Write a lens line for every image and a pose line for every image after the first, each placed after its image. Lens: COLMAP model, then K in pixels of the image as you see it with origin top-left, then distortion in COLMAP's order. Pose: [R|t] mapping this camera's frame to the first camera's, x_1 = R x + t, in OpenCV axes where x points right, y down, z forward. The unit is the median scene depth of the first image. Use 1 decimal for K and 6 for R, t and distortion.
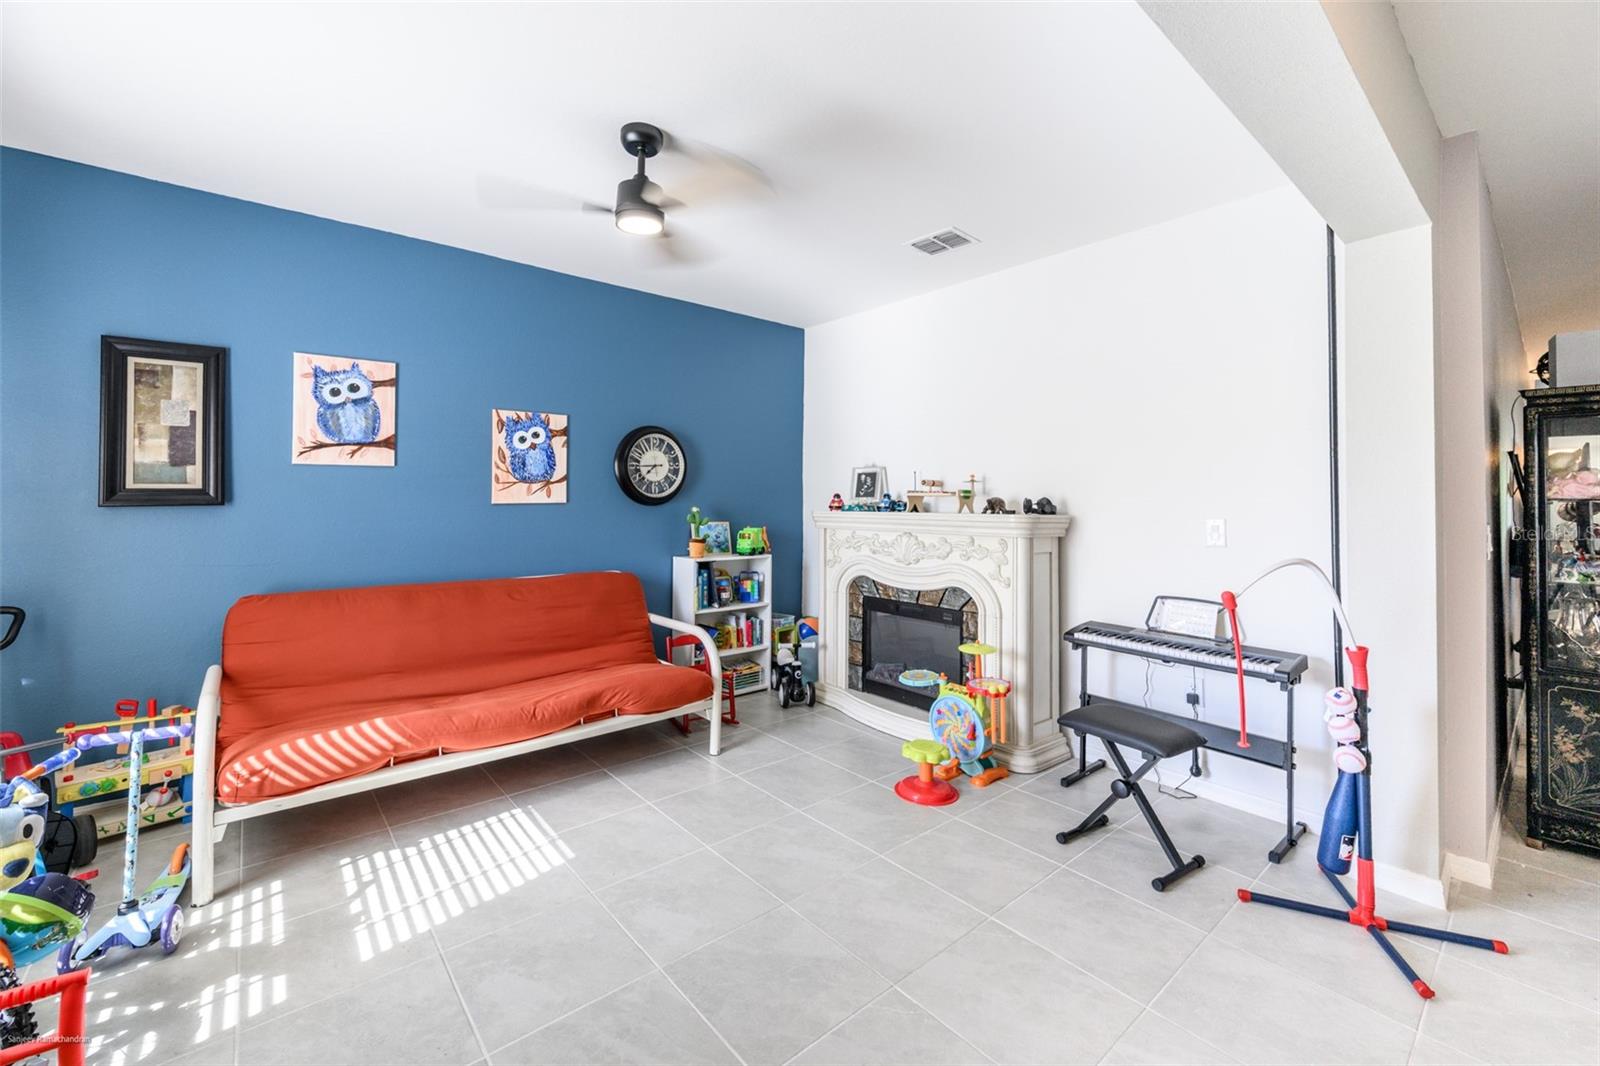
lens RADIAL K [[644.2, 0, 779.2], [0, 644.2, 482.0], [0, 0, 1]] dist [-0.001192, -0.000303]
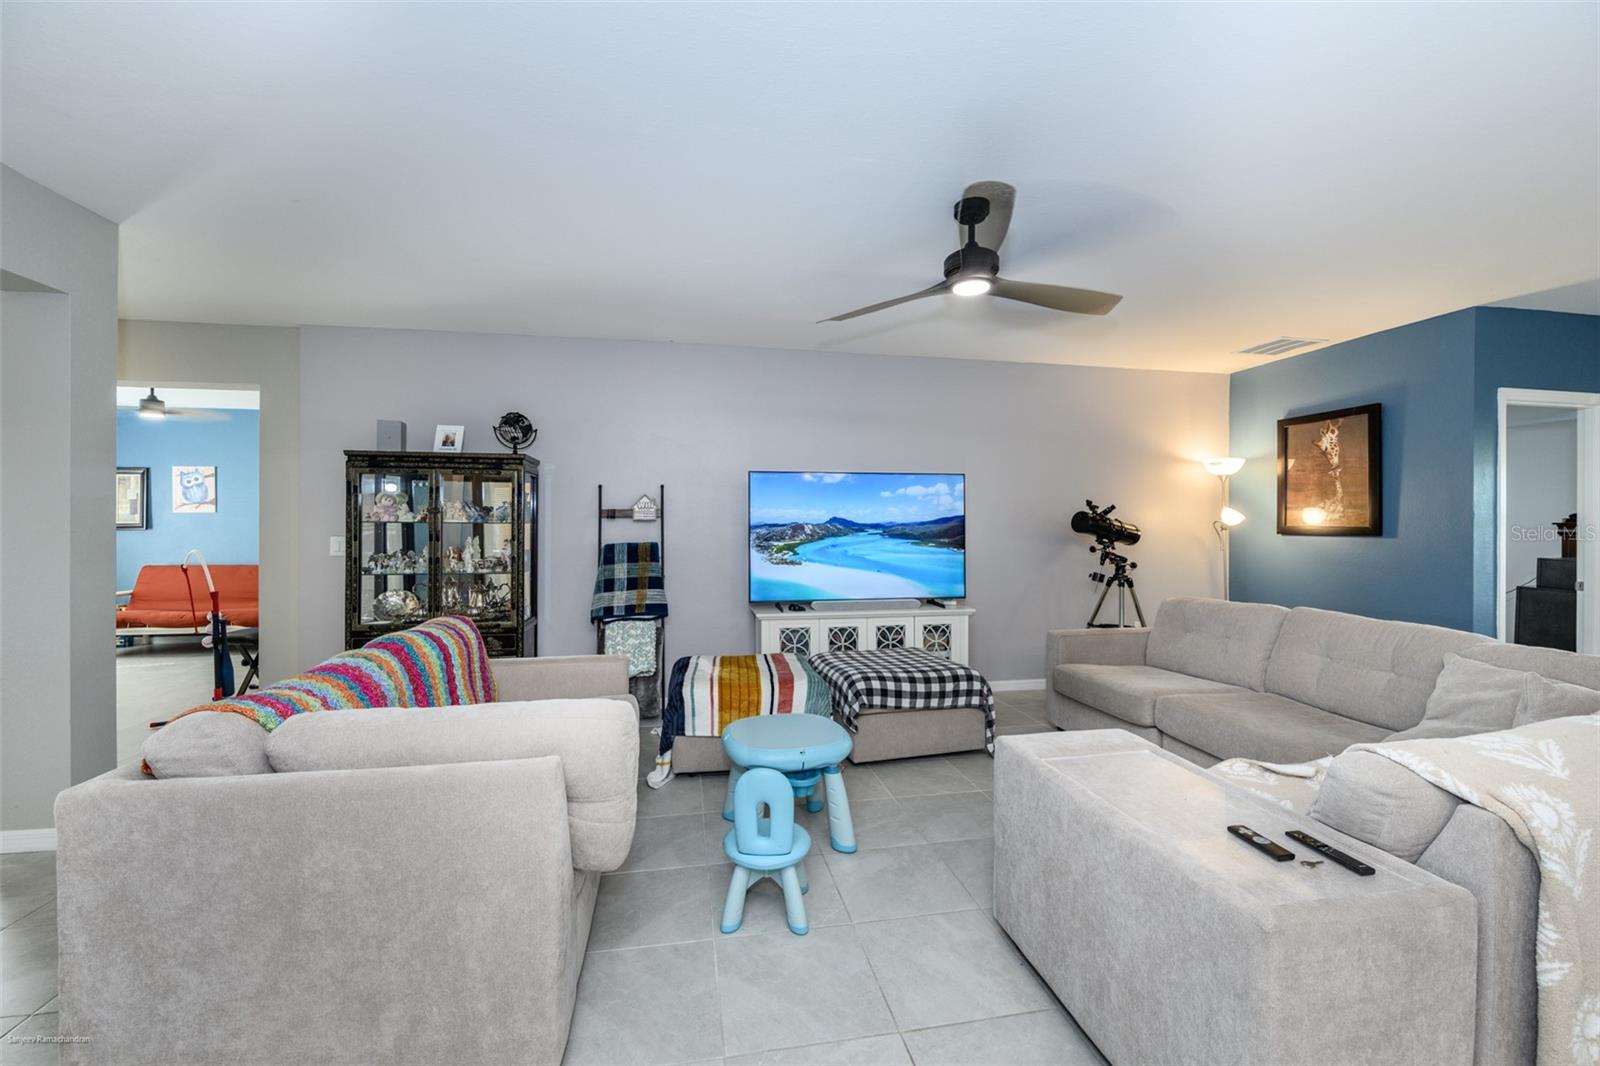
lens RADIAL K [[630.0, 0, 801.1], [0, 630.0, 528.7], [0, 0, 1]] dist [-0.003303, -0.000205]
pose [[0.875884, -0.005798, -0.482487, 1.963046], [0.017953, 0.999627, 0.020578, 0.020669], [0.482188, -0.026687, 0.875661, 0.057550]]
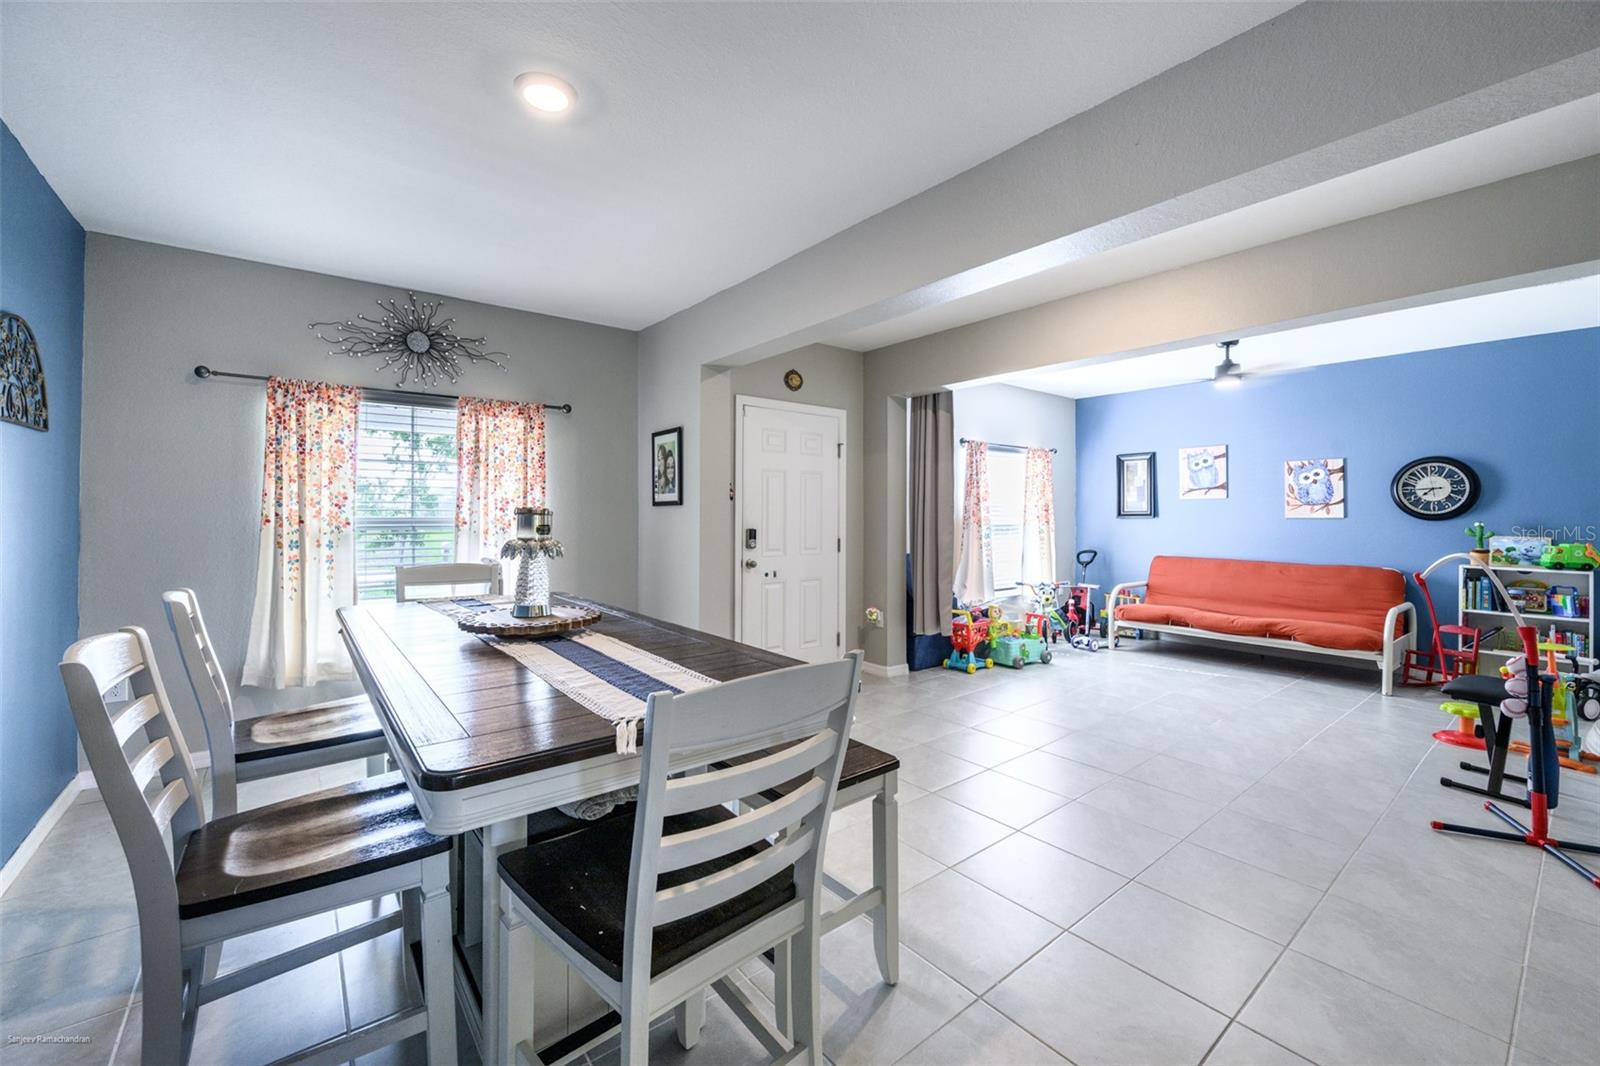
lens RADIAL K [[642.9, 0, 786.8], [0, 642.9, 507.9], [0, 0, 1]] dist [-0.004116, -0.000379]
pose [[-0.024639, -0.014519, -0.999591, 1.189449], [0.022906, 0.999624, -0.015084, 0.002311], [0.999434, -0.023268, -0.024298, -0.238881]]
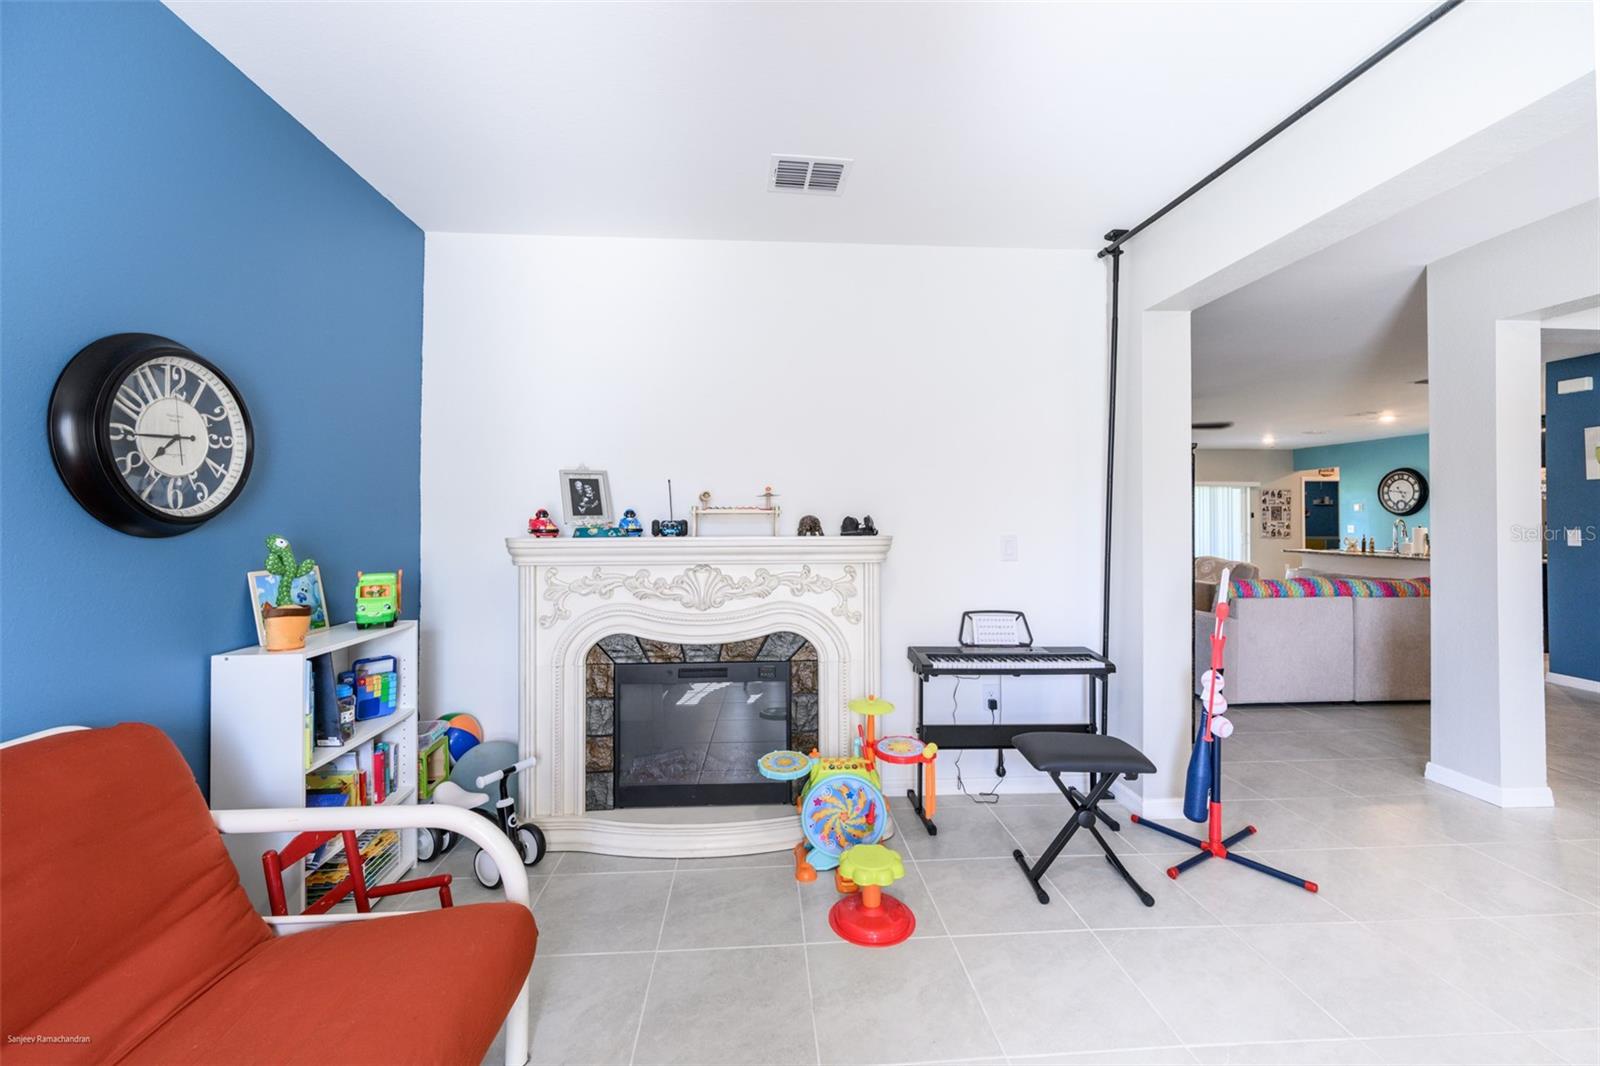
lens RADIAL K [[642.9, 0, 786.8], [0, 642.9, 507.9], [0, 0, 1]] dist [-0.004116, -0.000379]
pose [[0.585237, 0.006177, 0.810839, -0.325873], [-0.019337, 0.999793, 0.006340, 0.009176], [-0.810632, -0.019390, 0.585235, 0.513046]]
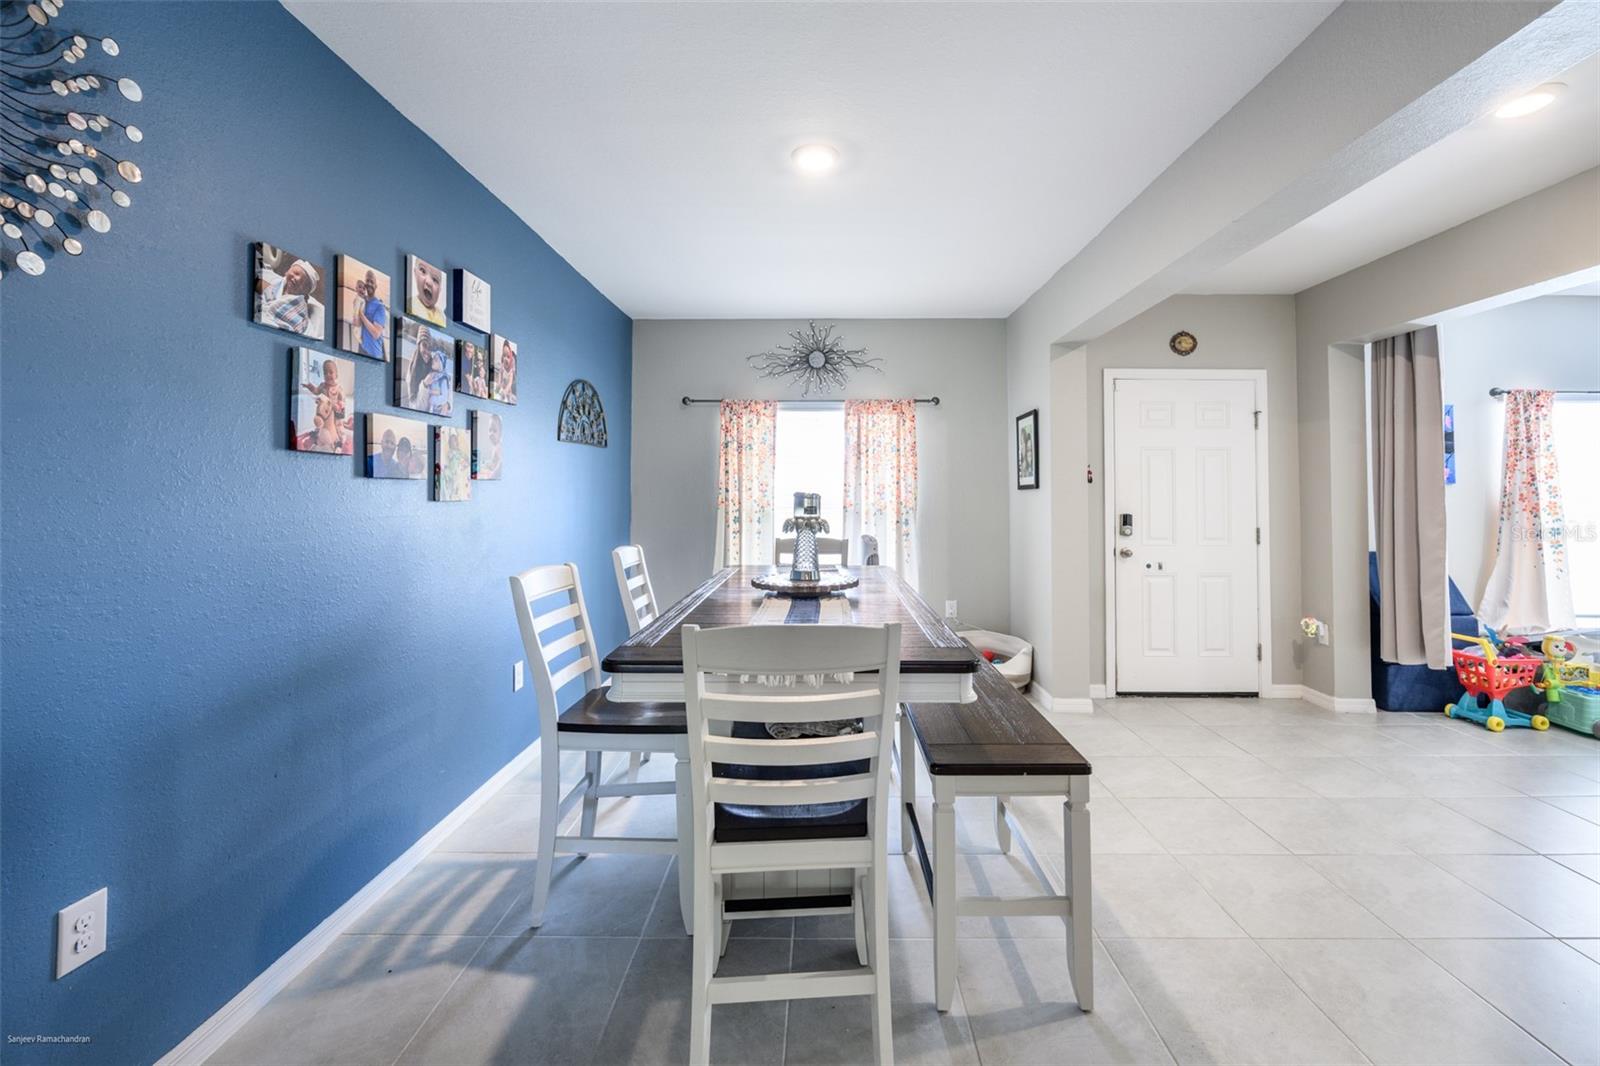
lens RADIAL K [[650.8, 0, 821.6], [0, 650.8, 483.7], [0, 0, 1]] dist [-0.002551, -0.000197]
pose [[-0.637466, -0.023146, -0.770130, 1.167315], [0.013673, 0.999051, -0.041344, 0.008881], [0.770357, -0.036886, -0.636545, -0.021674]]
